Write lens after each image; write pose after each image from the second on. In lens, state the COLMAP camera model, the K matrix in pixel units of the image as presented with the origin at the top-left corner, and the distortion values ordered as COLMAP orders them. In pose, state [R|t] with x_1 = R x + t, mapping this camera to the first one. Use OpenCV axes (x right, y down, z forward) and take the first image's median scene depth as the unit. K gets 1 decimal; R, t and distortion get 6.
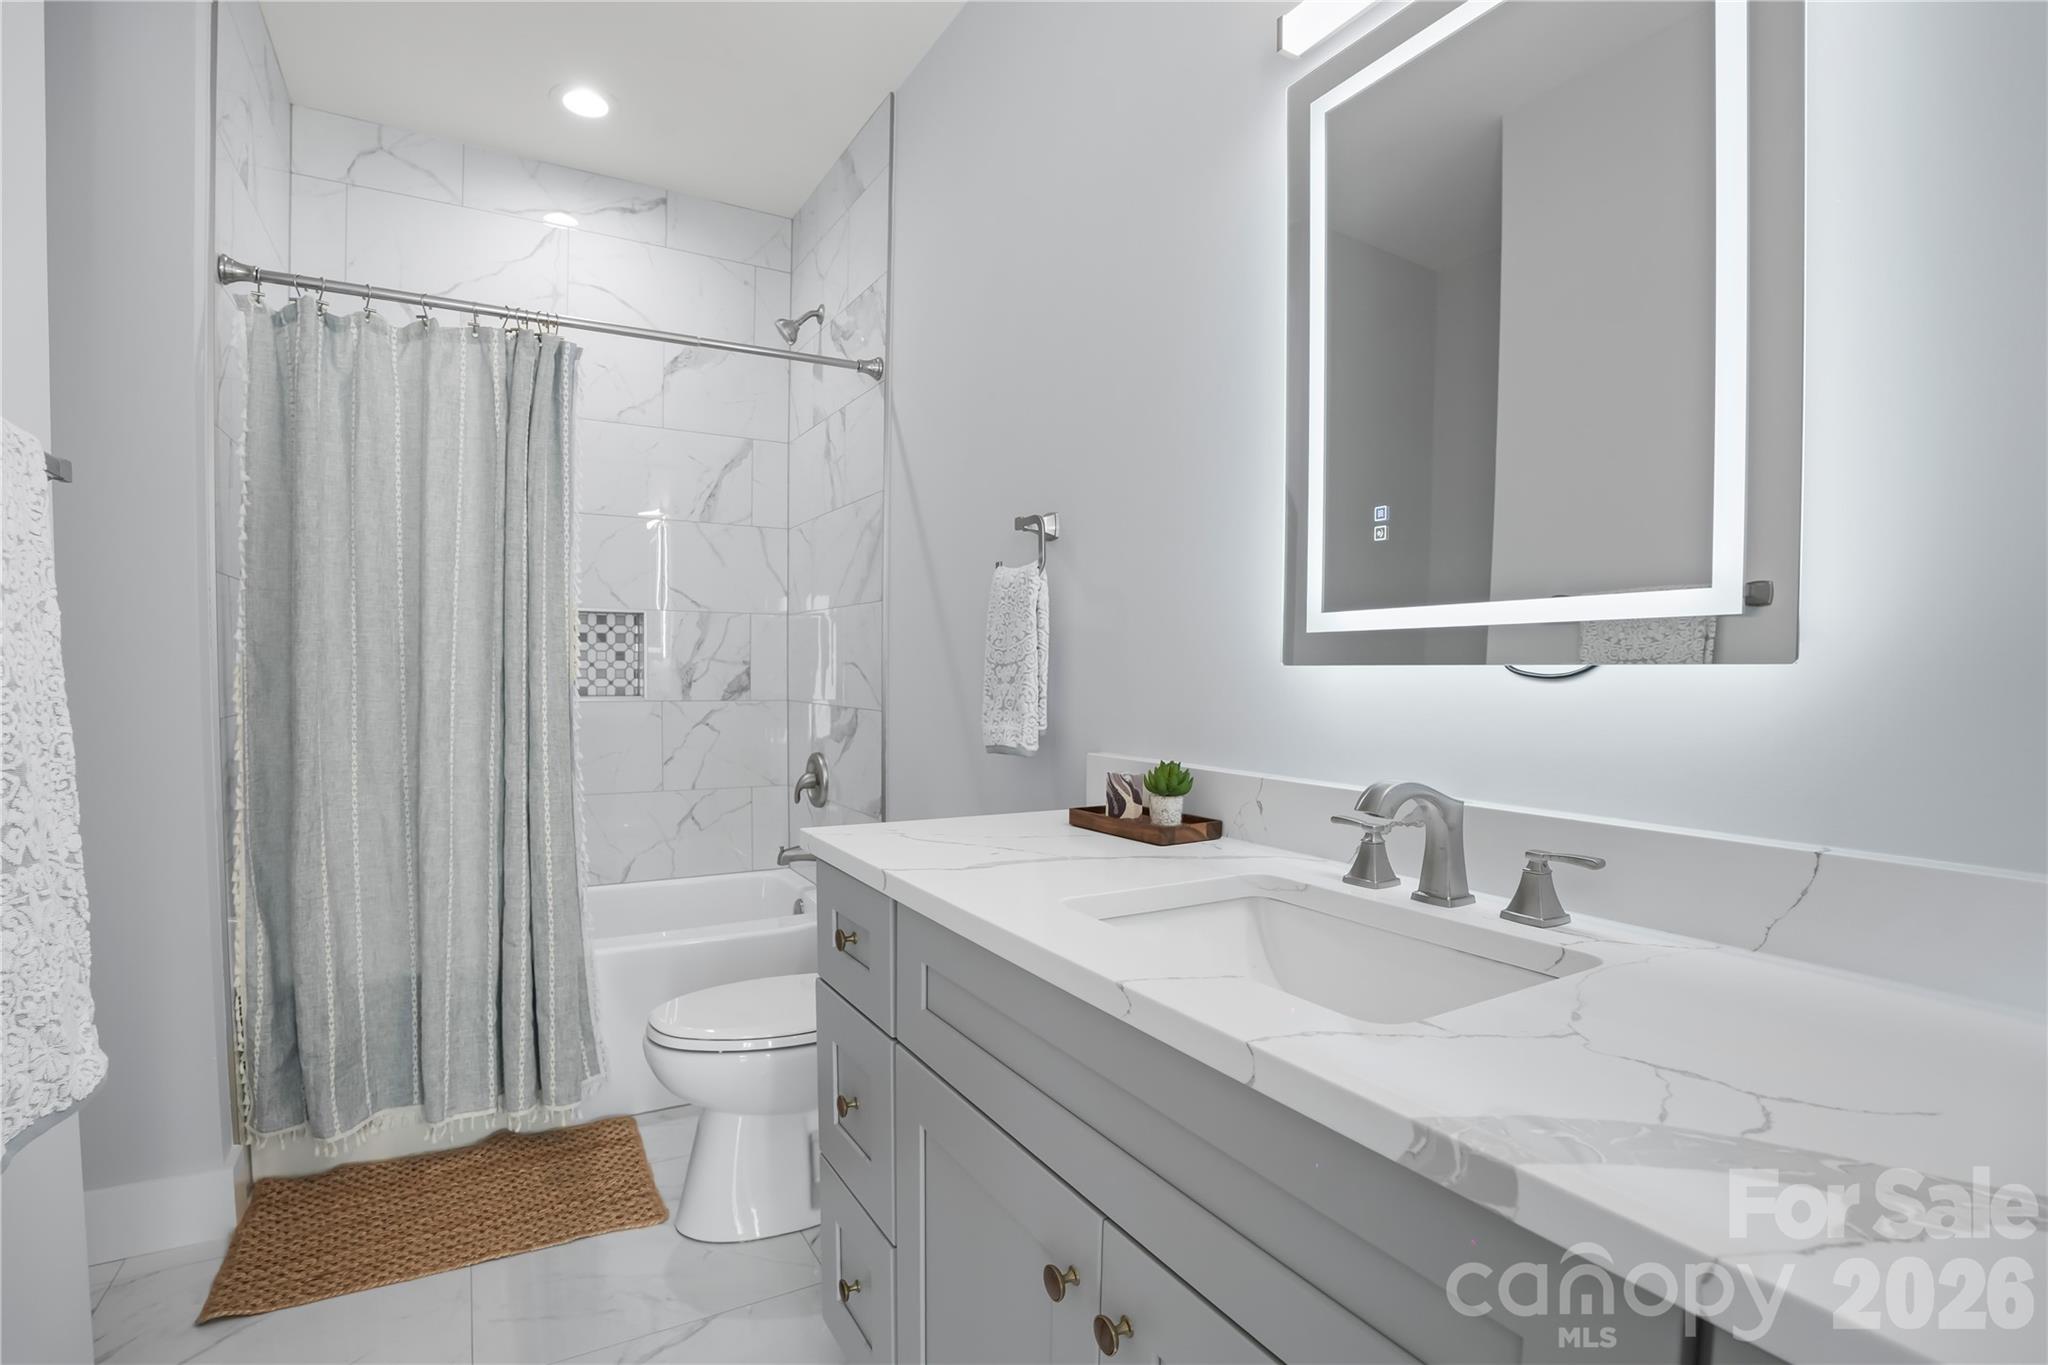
lens RADIAL K [[963.6, 0, 1025.9], [0, 963.6, 662.6], [0, 0, 1]] dist [-0.064511, 0.022154]
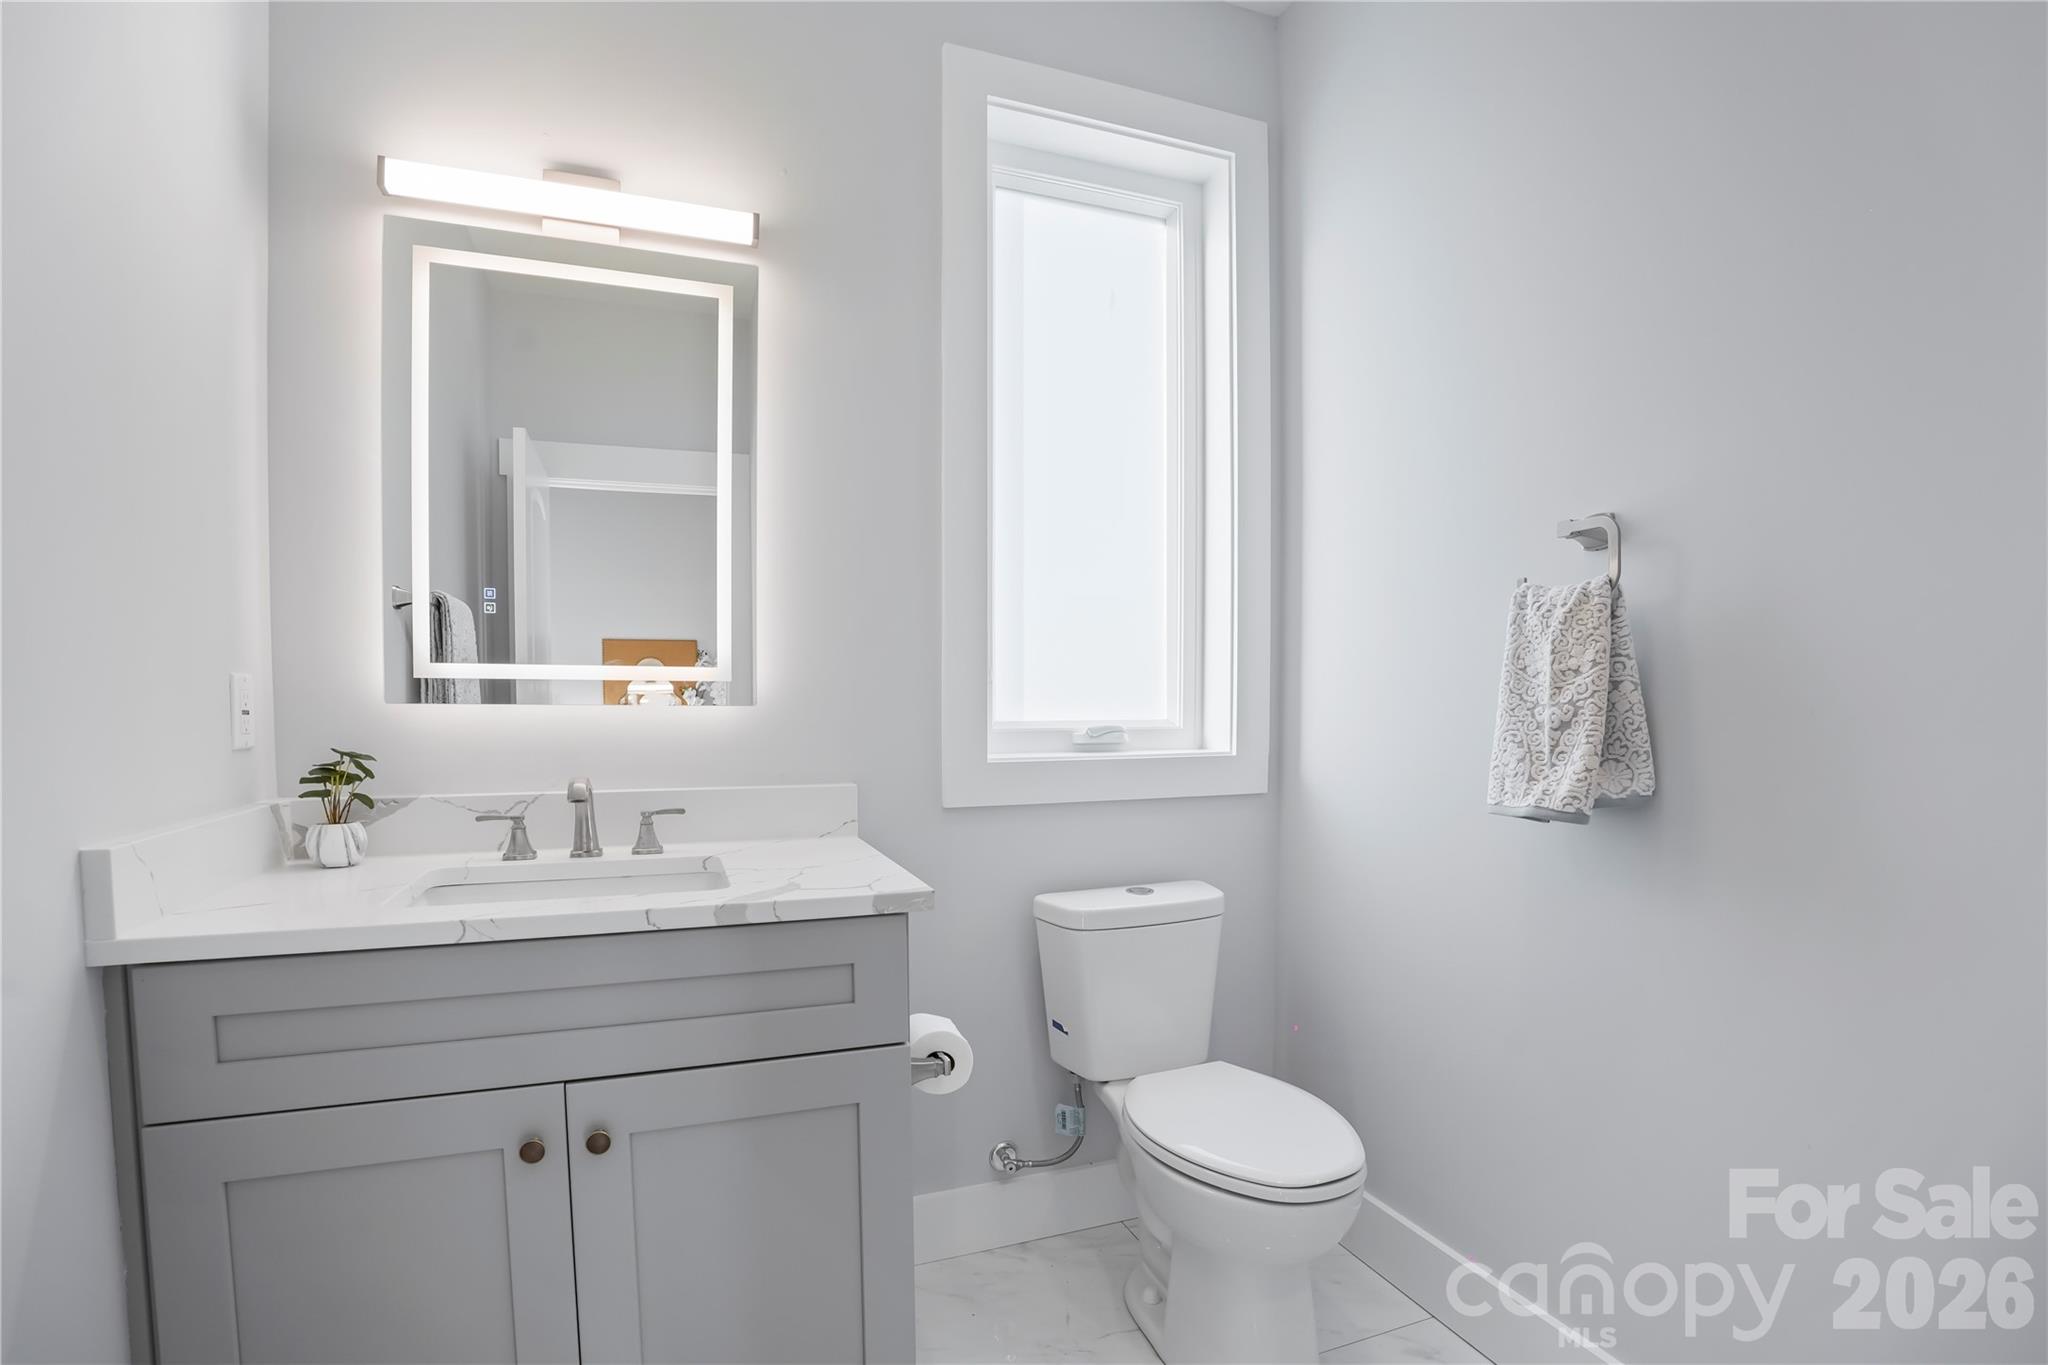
lens RADIAL K [[963.6, 0, 1025.9], [0, 963.6, 662.6], [0, 0, 1]] dist [-0.064511, 0.022154]
pose [[0.159349, 0.026244, 0.986873, -1.025351], [0.011677, 0.999527, -0.028466, -0.012296], [-0.987153, 0.016060, 0.158967, 0.041322]]
